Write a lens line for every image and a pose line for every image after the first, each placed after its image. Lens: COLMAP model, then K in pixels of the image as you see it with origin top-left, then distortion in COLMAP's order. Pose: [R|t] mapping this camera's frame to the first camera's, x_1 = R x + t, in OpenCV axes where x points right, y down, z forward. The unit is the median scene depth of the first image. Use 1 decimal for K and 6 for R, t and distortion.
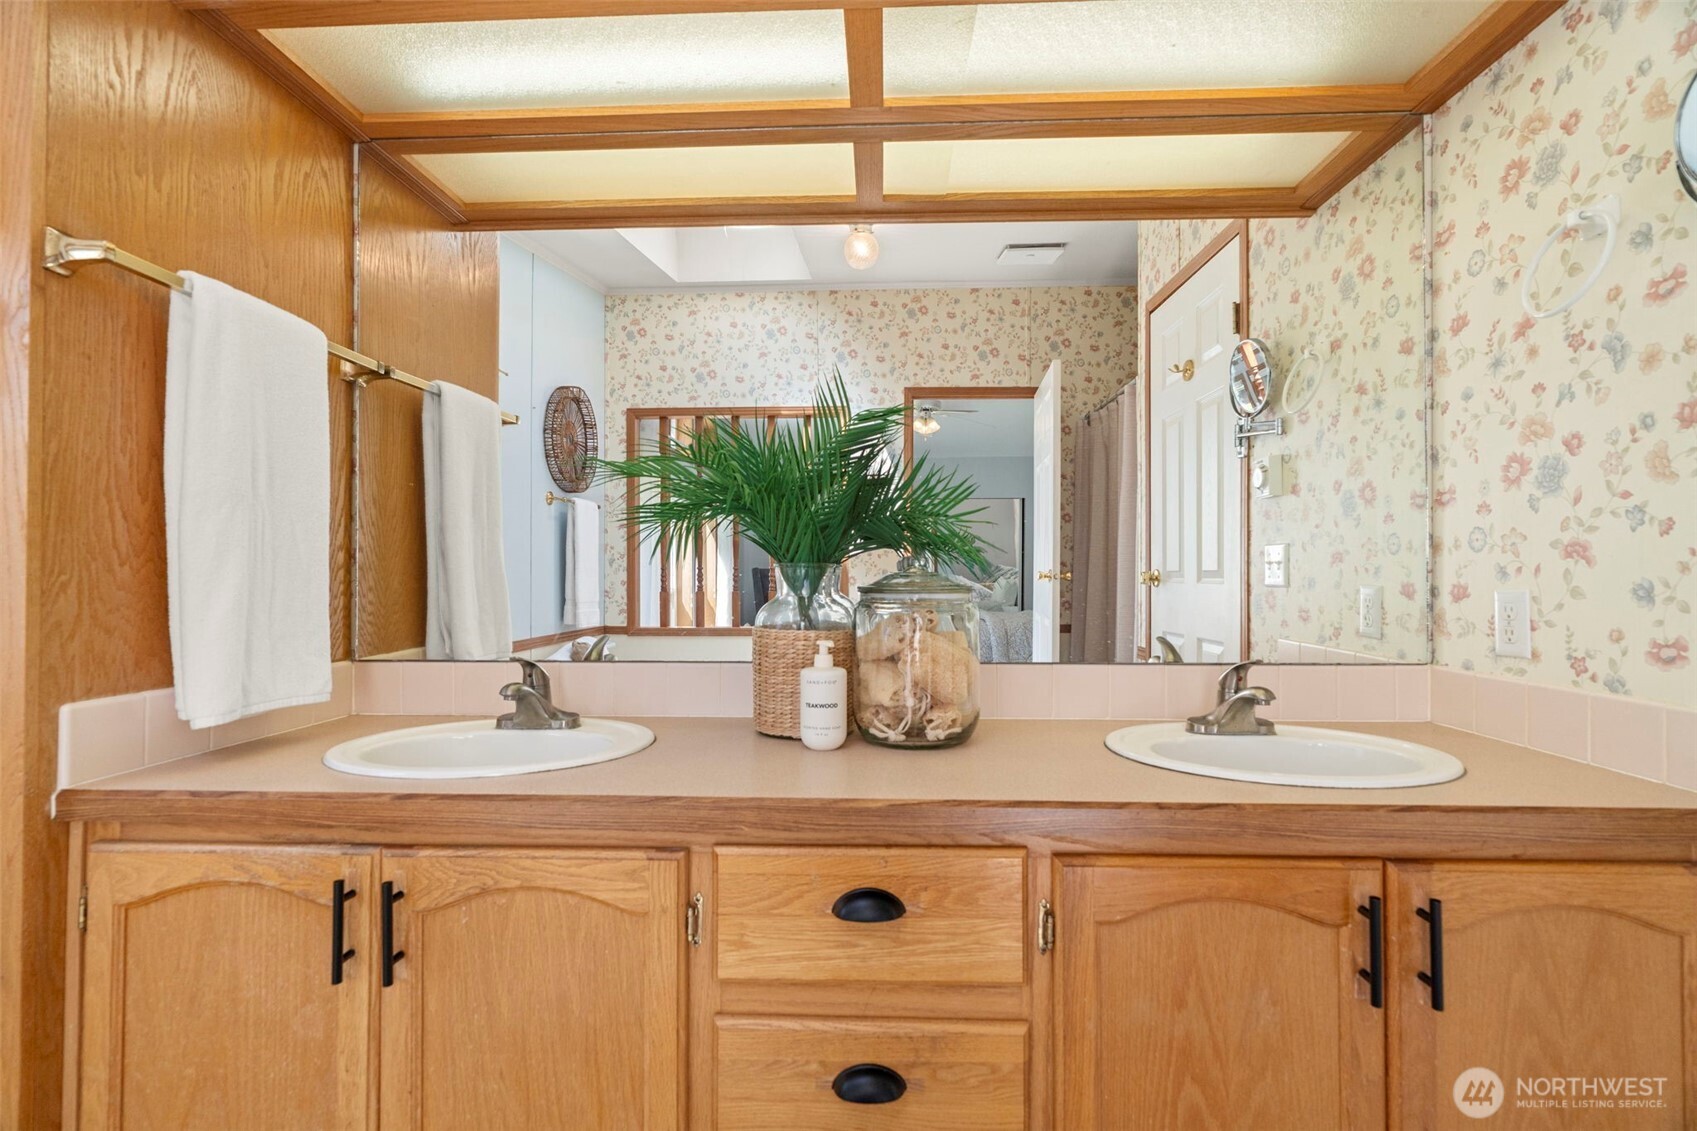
lens RADIAL K [[772.8, 0, 848.5], [0, 772.8, 565.5], [0, 0, 1]] dist [0.001566, 0.000014]
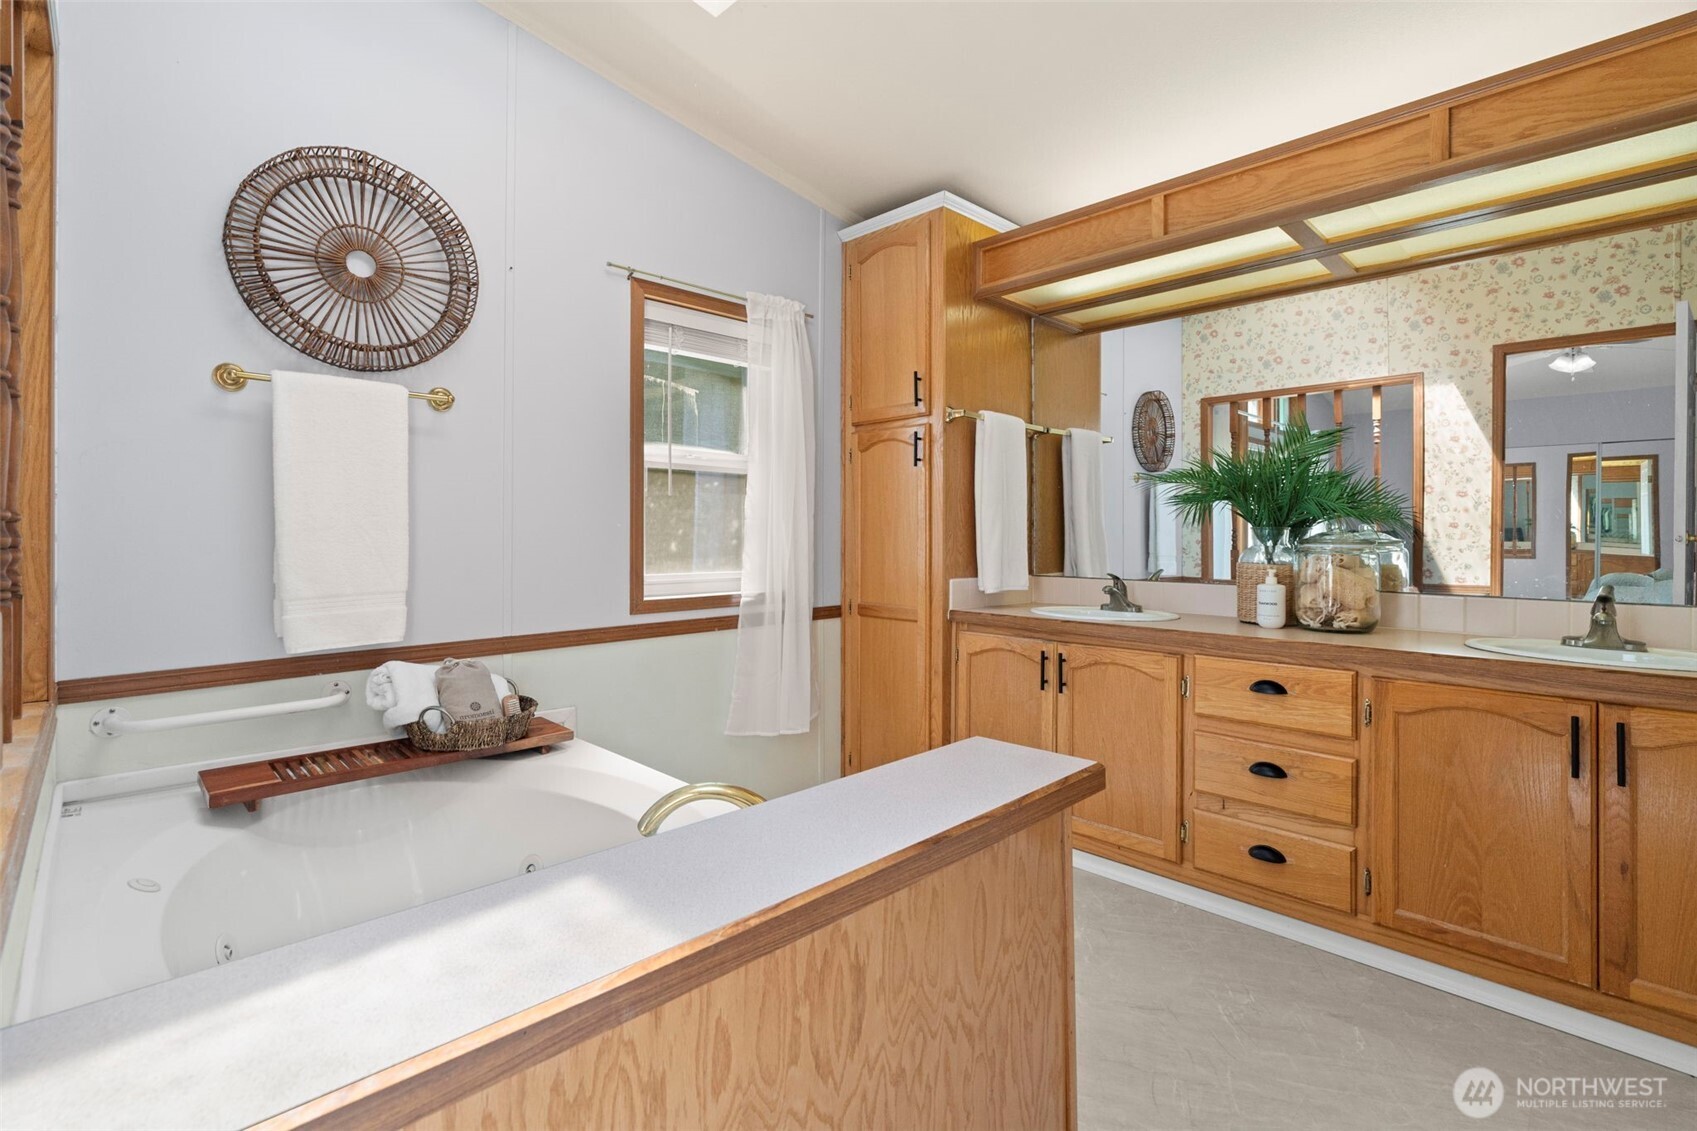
lens RADIAL K [[770.0, 0, 854.3], [0, 770.0, 531.3], [0, 0, 1]] dist [-0.018302, 0.000633]
pose [[0.742200, 0.000953, -0.670178, 0.423215], [0.002681, 0.999987, 0.004391, -0.003410], [0.670173, -0.005056, 0.742188, -0.945797]]
